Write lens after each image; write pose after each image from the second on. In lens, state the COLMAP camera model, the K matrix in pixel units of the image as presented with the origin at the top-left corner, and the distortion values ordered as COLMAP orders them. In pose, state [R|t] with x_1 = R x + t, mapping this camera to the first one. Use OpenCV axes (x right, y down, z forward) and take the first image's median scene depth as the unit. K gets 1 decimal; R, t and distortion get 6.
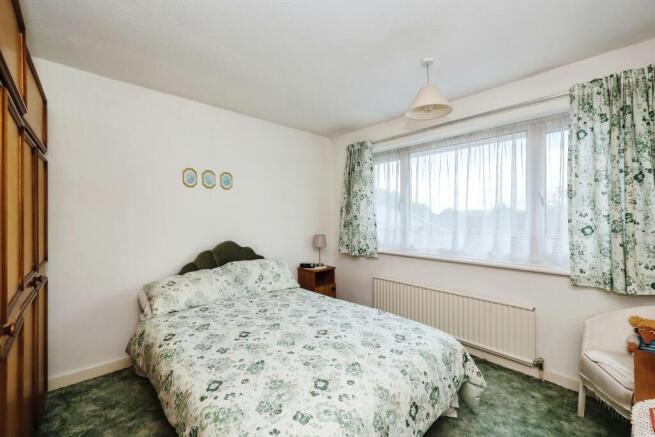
lens RADIAL K [[260.2, 0, 335.1], [0, 260.2, 216.5], [0, 0, 1]] dist [-0.050627, 0.000036]
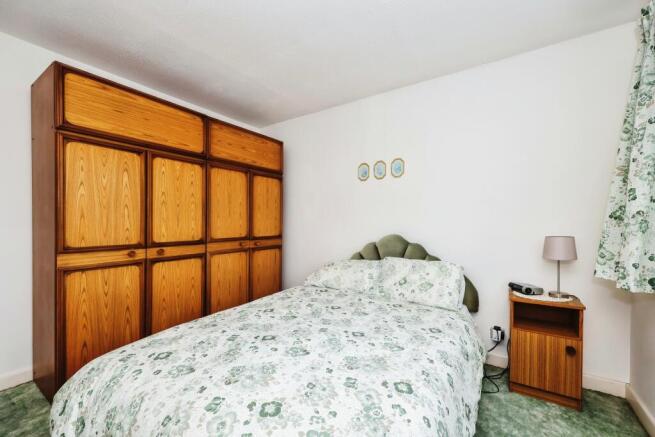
lens RADIAL K [[260.2, 0, 335.1], [0, 260.2, 216.5], [0, 0, 1]] dist [-0.050627, 0.000036]
pose [[0.210159, -0.021603, -0.977429, 0.442450], [0.000407, 0.999758, -0.022009, 0.055808], [0.977667, 0.004227, 0.210116, 0.612673]]
